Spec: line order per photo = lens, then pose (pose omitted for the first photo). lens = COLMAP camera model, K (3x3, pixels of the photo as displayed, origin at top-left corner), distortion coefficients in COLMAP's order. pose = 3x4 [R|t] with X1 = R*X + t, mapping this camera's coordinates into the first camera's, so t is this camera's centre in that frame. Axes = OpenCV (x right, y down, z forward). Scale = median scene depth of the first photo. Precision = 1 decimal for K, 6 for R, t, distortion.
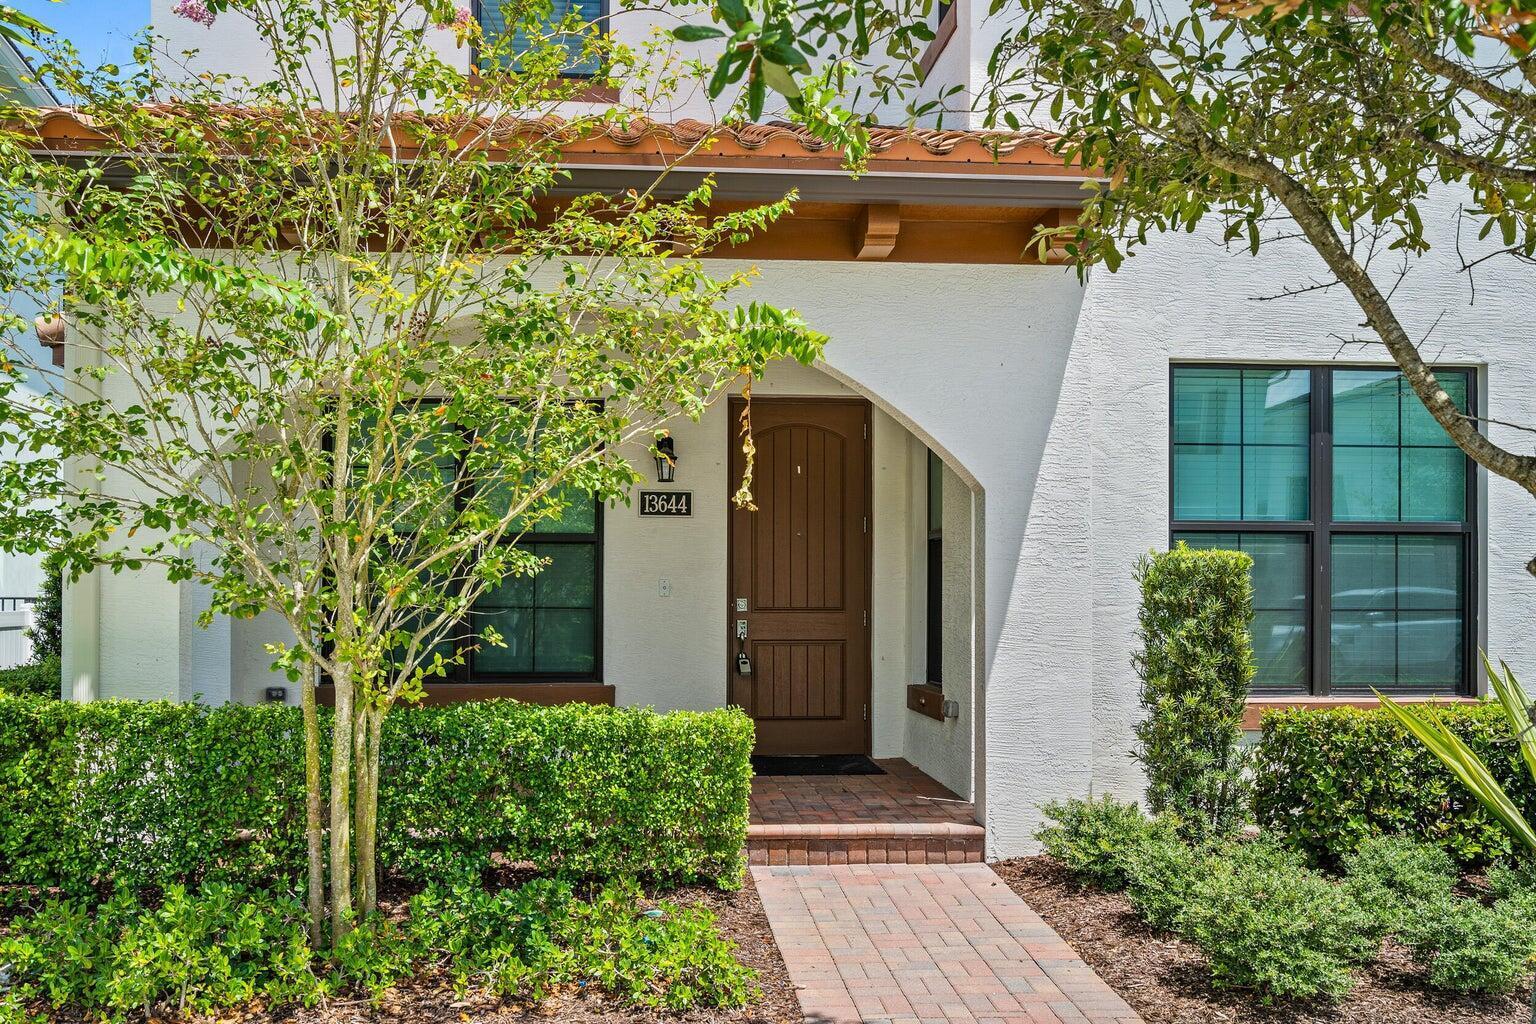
lens RADIAL K [[1495.7, 0, 766.4], [0, 1495.7, 516.2], [0, 0, 1]] dist [0.005668, 0.000000]
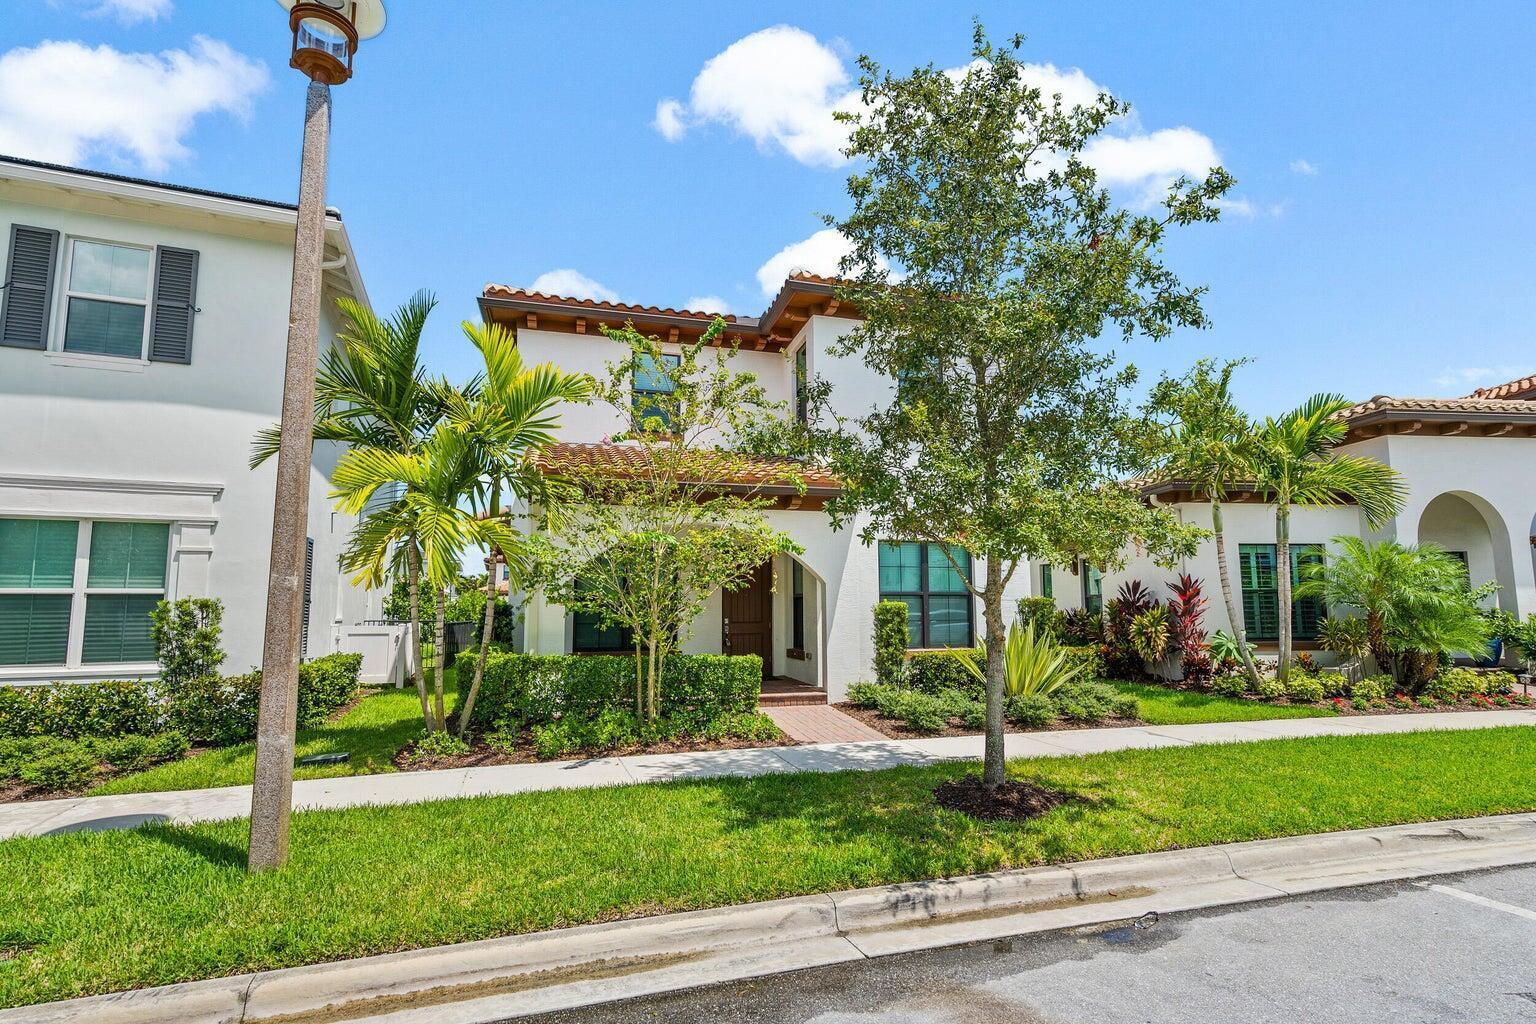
lens RADIAL K [[705.7, 0, 767.6], [0, 705.7, 507.4], [0, 0, 1]] dist [0.000058, 0.000576]
pose [[0.986437, 0.014822, 0.163471, -0.222228], [0.001082, 0.995306, -0.096772, -0.033670], [-0.164138, 0.095636, 0.981790, -0.456877]]
